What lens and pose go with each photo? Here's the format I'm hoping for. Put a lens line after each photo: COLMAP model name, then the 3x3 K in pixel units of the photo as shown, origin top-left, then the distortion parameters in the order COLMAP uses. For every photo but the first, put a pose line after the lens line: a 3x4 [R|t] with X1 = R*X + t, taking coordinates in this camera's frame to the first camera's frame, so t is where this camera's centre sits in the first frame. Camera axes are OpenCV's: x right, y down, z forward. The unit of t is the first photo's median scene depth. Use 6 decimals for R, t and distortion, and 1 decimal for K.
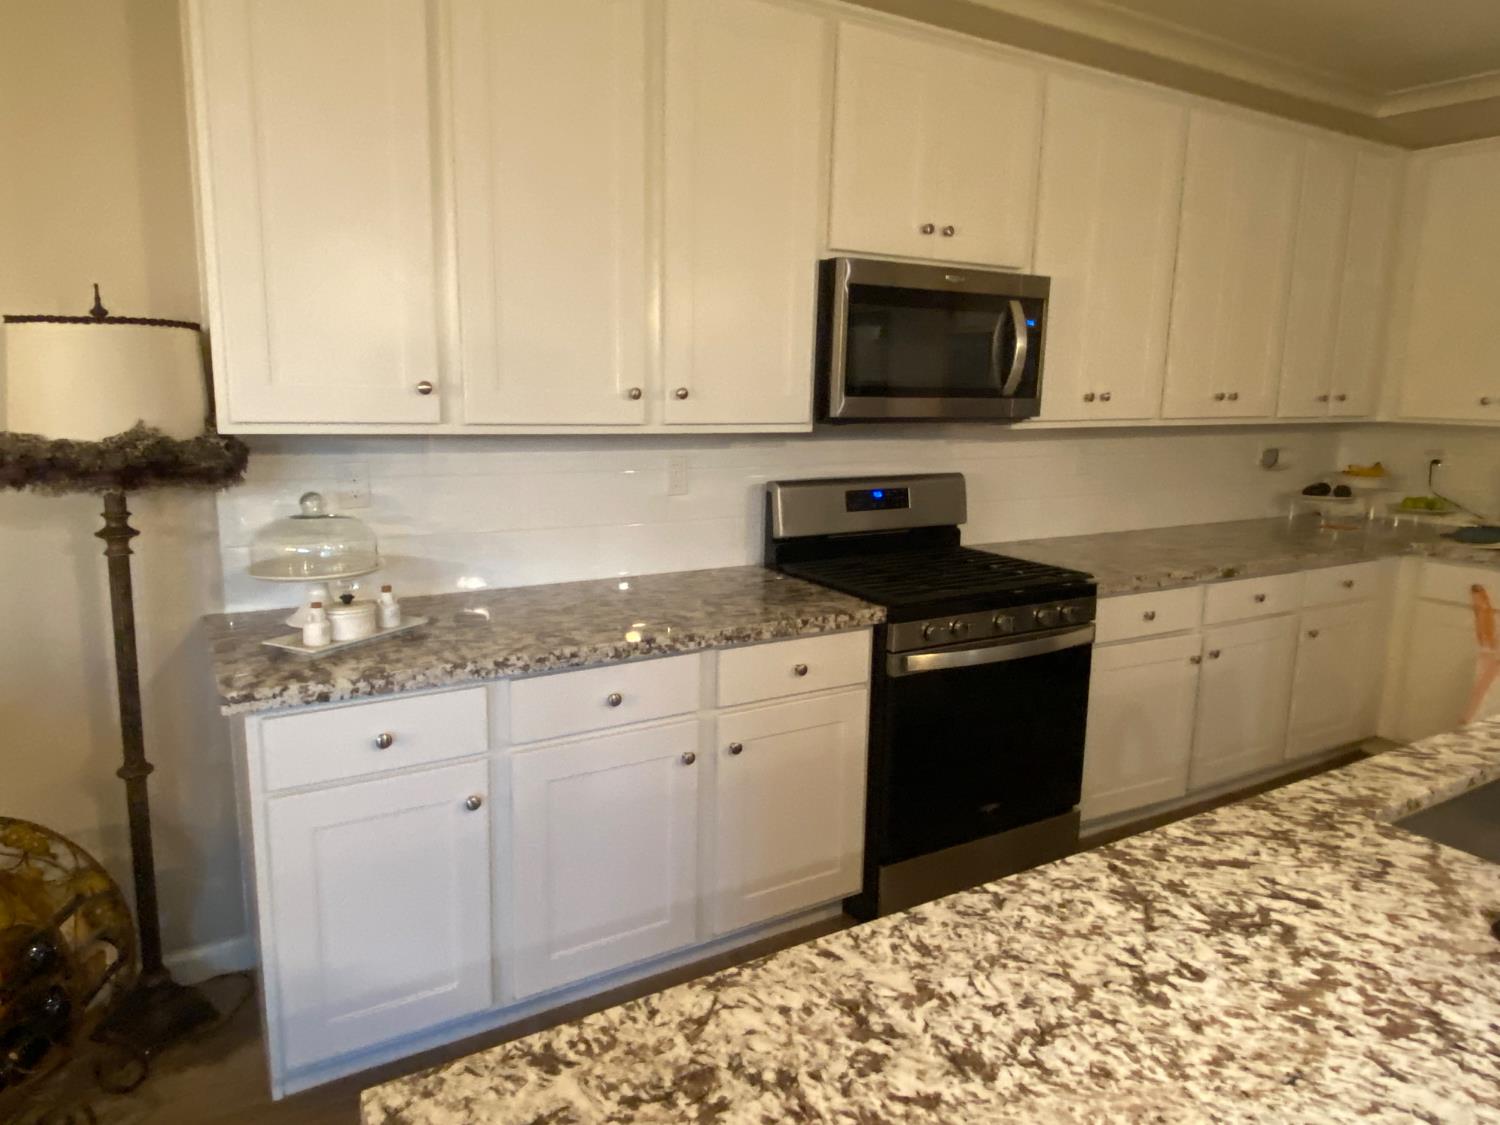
lens RADIAL K [[966.9, 0, 750.0], [0, 966.9, 562.5], [0, 0, 1]] dist [0.094871, -0.106959]
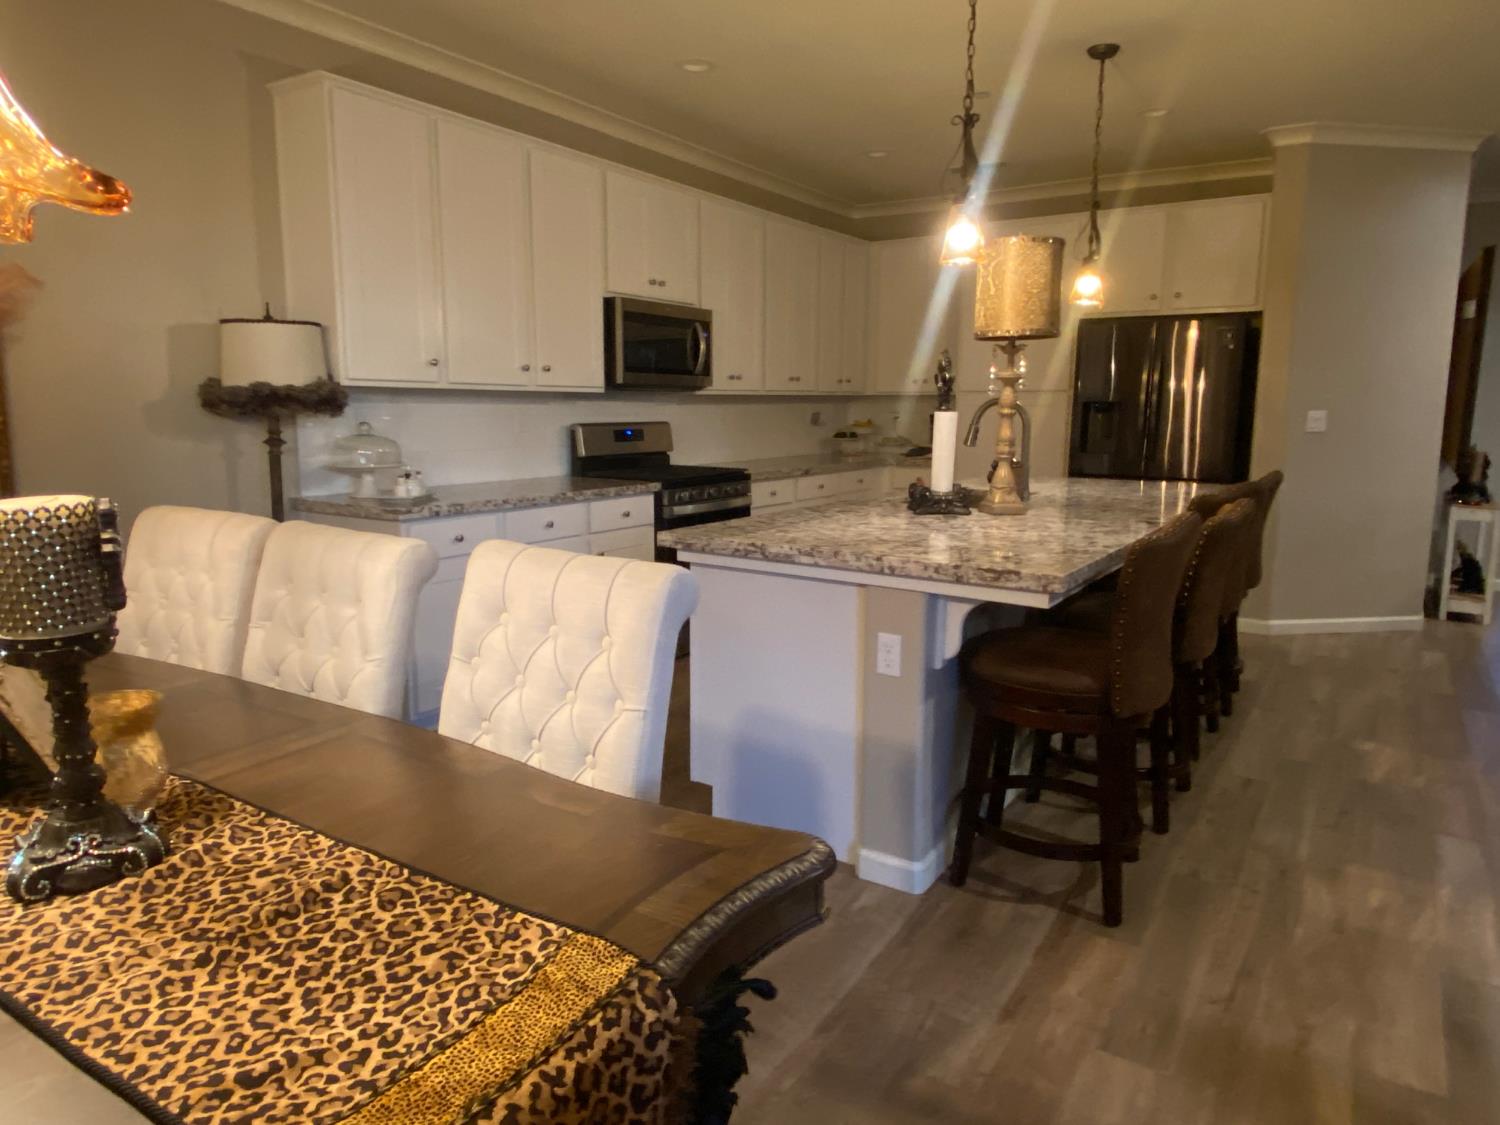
lens RADIAL K [[966.9, 0, 750.0], [0, 966.9, 562.5], [0, 0, 1]] dist [0.094871, -0.106959]
pose [[0.901975, -0.081138, 0.424097, -0.449980], [0.084586, 0.996358, 0.010723, 0.170409], [-0.423423, 0.026200, 0.905553, -0.684639]]
